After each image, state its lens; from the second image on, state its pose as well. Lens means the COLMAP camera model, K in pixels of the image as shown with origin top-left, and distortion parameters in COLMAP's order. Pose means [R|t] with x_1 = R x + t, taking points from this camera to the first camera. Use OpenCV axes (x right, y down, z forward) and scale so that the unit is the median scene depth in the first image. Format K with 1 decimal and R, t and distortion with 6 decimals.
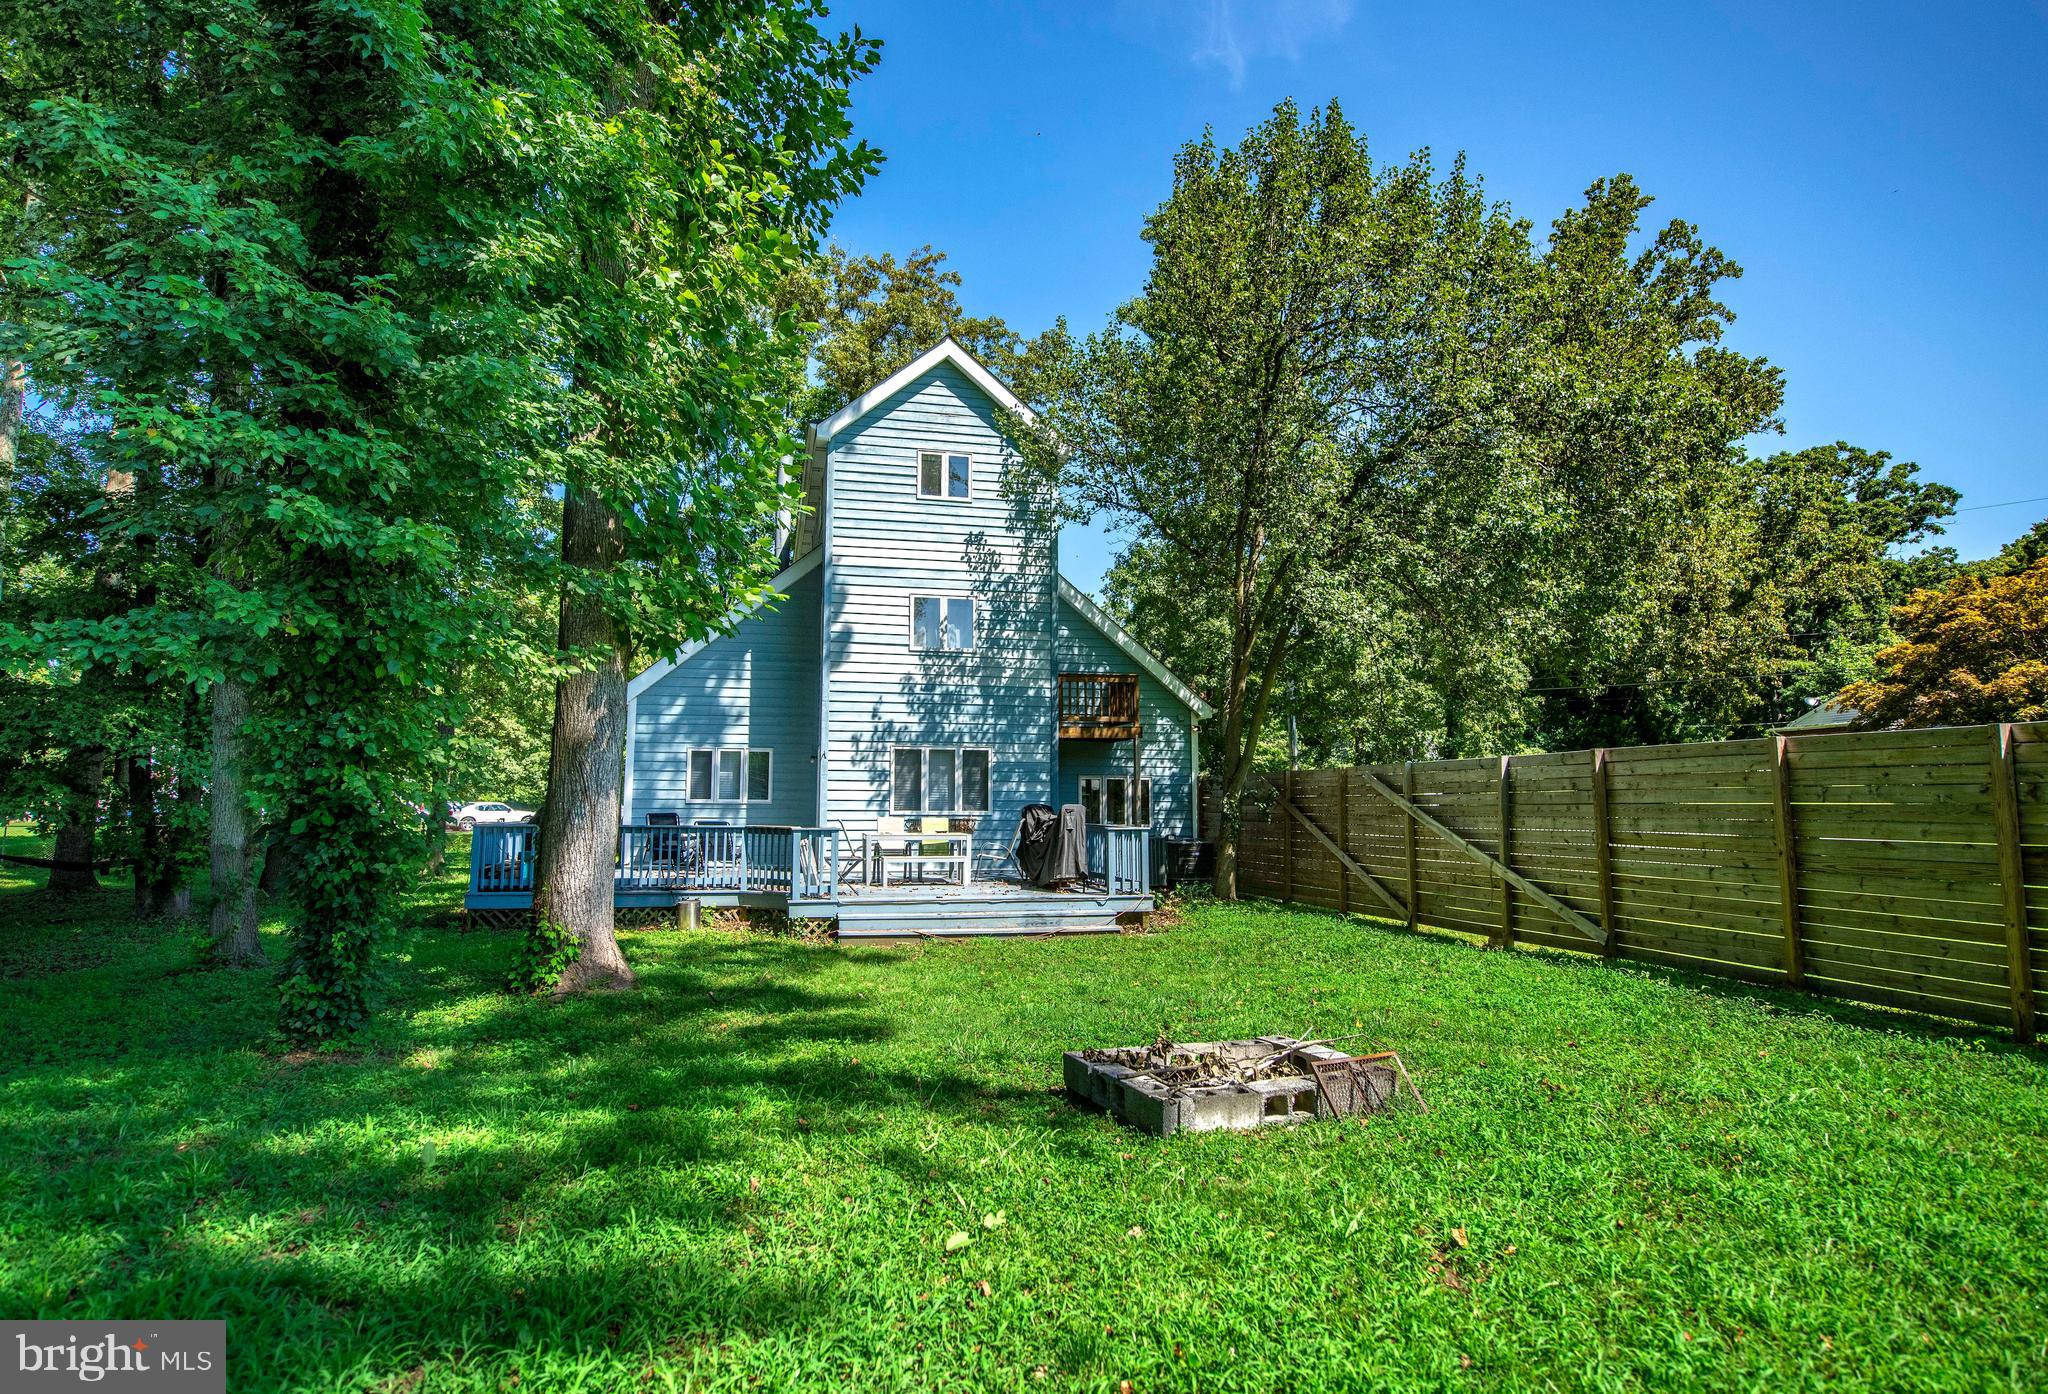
lens RADIAL K [[1107.3, 0, 1001.9], [0, 1107.3, 677.9], [0, 0, 1]] dist [-0.007555, -0.000805]
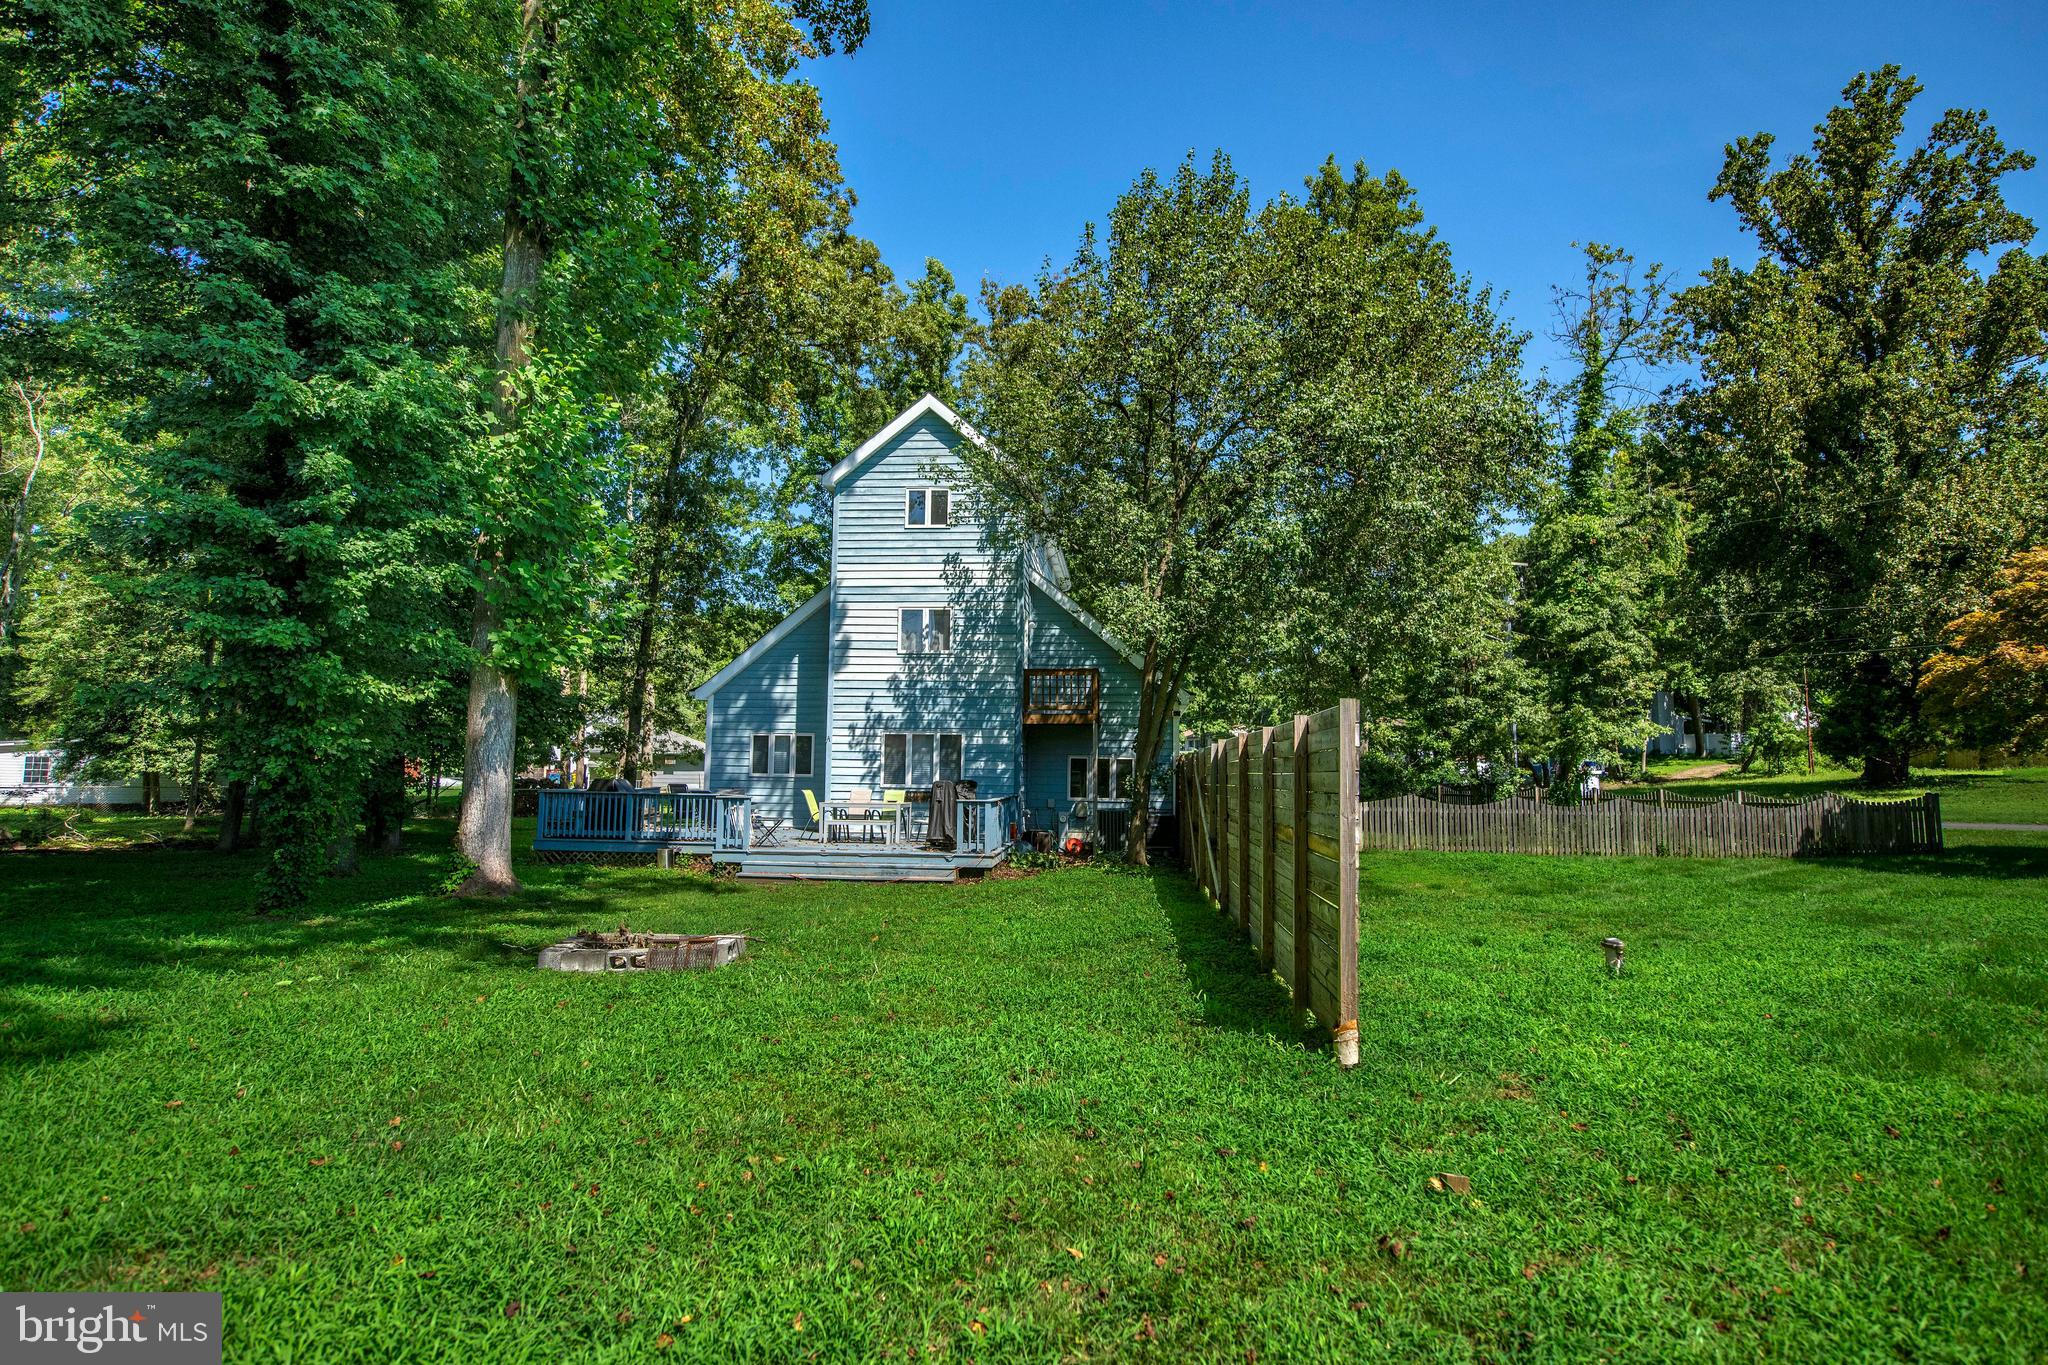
lens RADIAL K [[1117.0, 0, 1033.1], [0, 1117.0, 667.6], [0, 0, 1]] dist [-0.004511, -0.000025]
pose [[0.952862, -0.020106, -0.302737, 0.426319], [0.025296, 0.999592, 0.013231, -0.021559], [0.302348, -0.020265, 0.952982, -0.130331]]
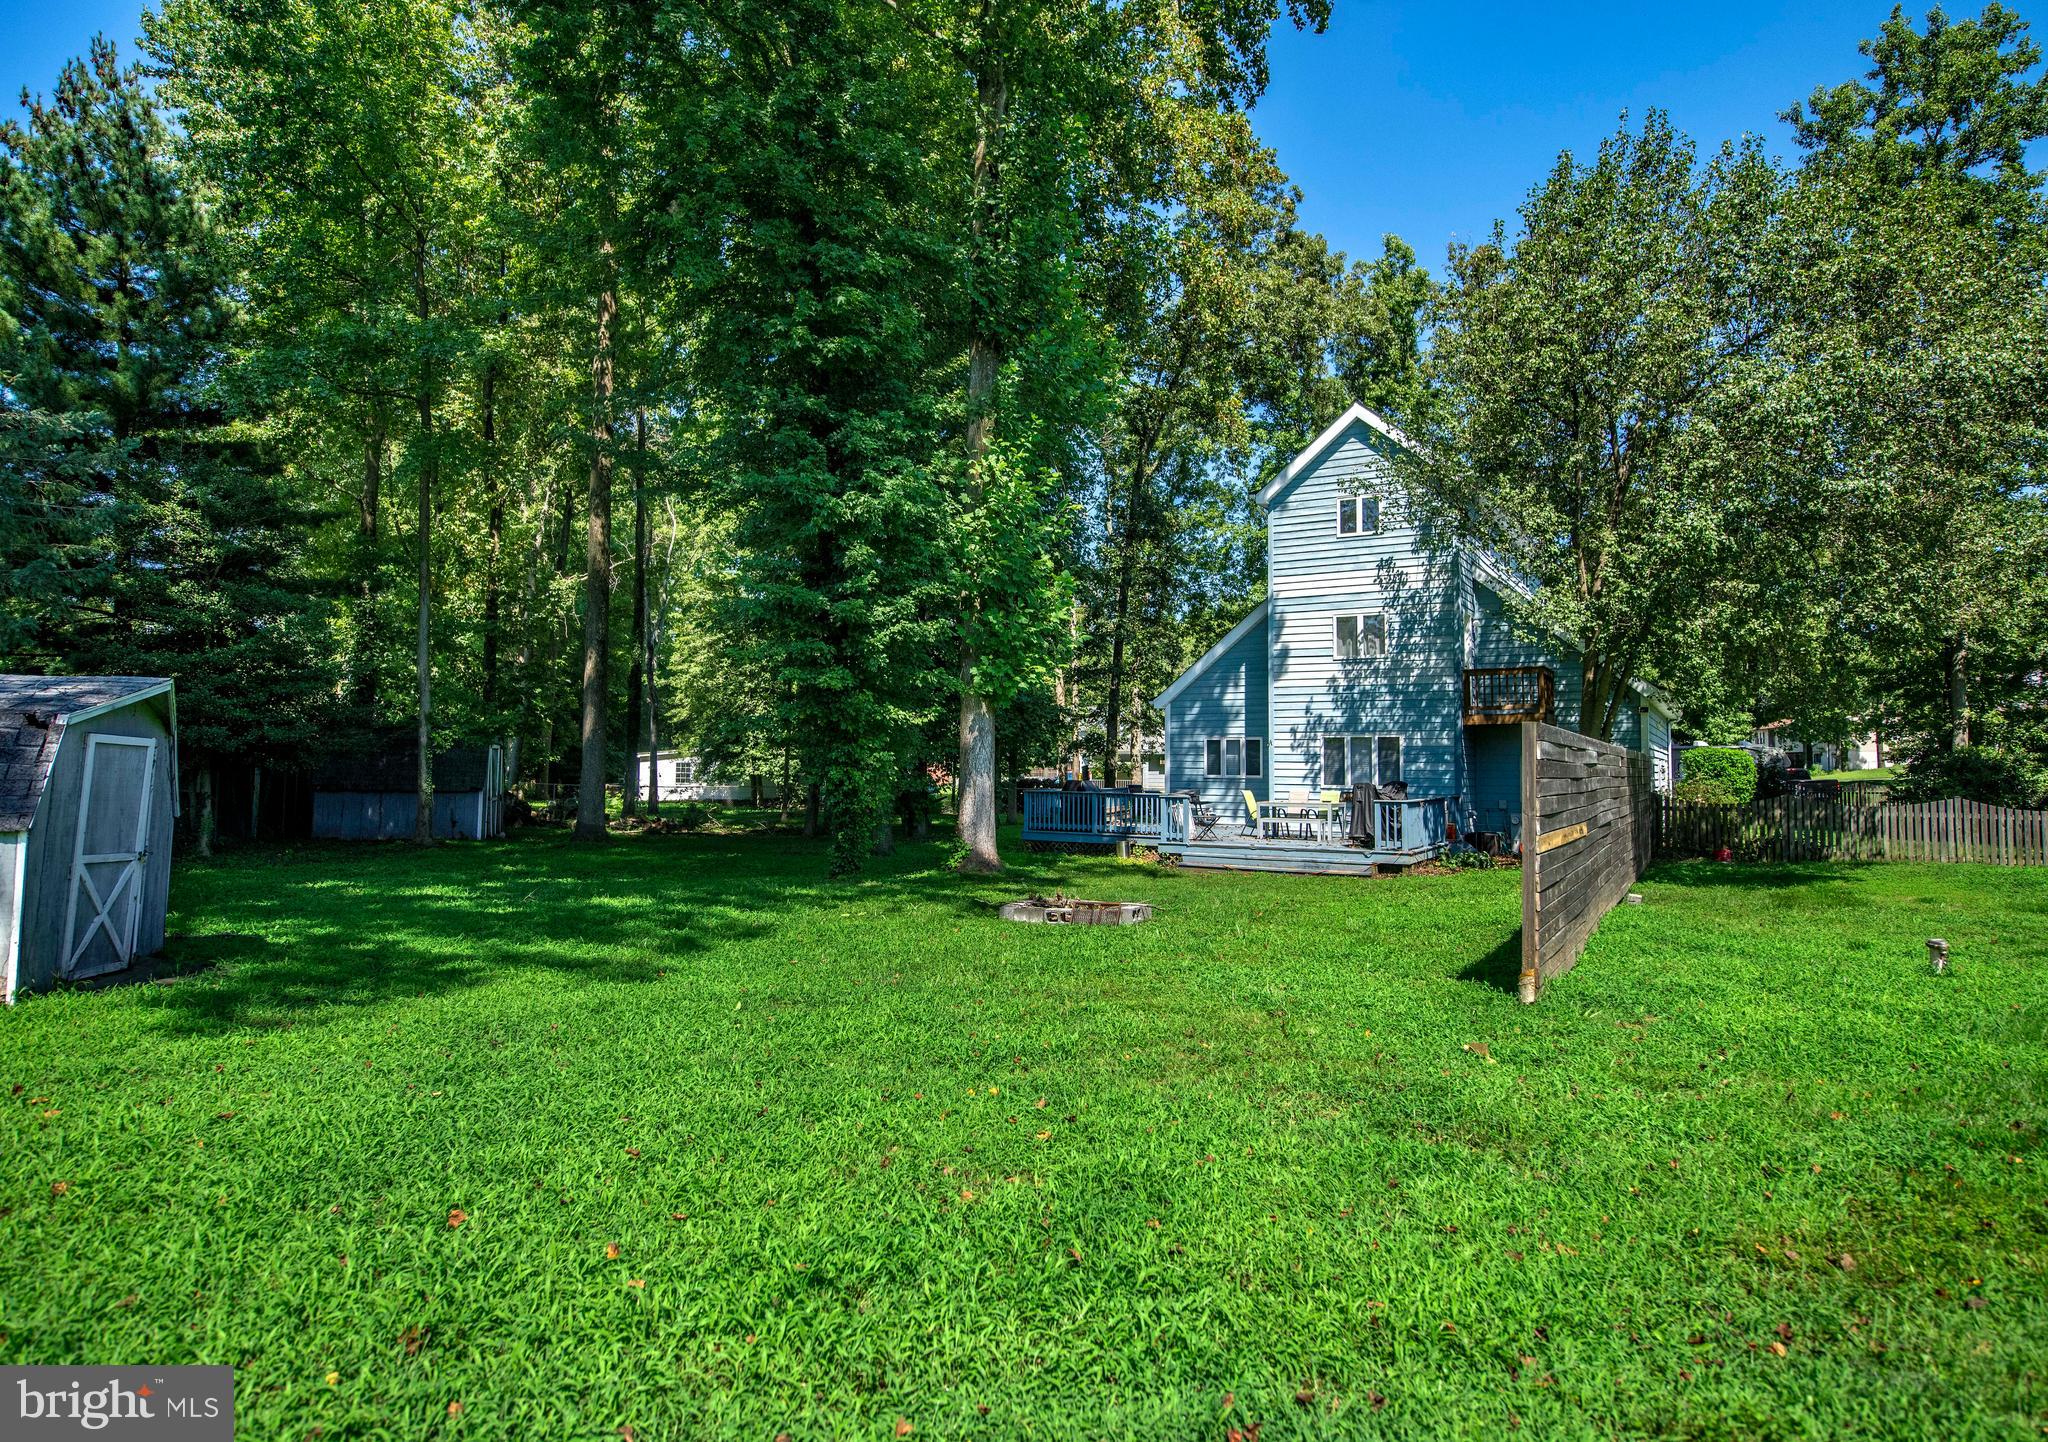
lens RADIAL K [[1208.9, 0, 1003.0], [0, 1208.9, 699.3], [0, 0, 1]] dist [0.000879, -0.003142]
pose [[0.717221, -0.036618, -0.695883, 0.598263], [0.074594, 0.996915, 0.024423, -0.040899], [0.692842, -0.069425, 0.717740, -0.258806]]
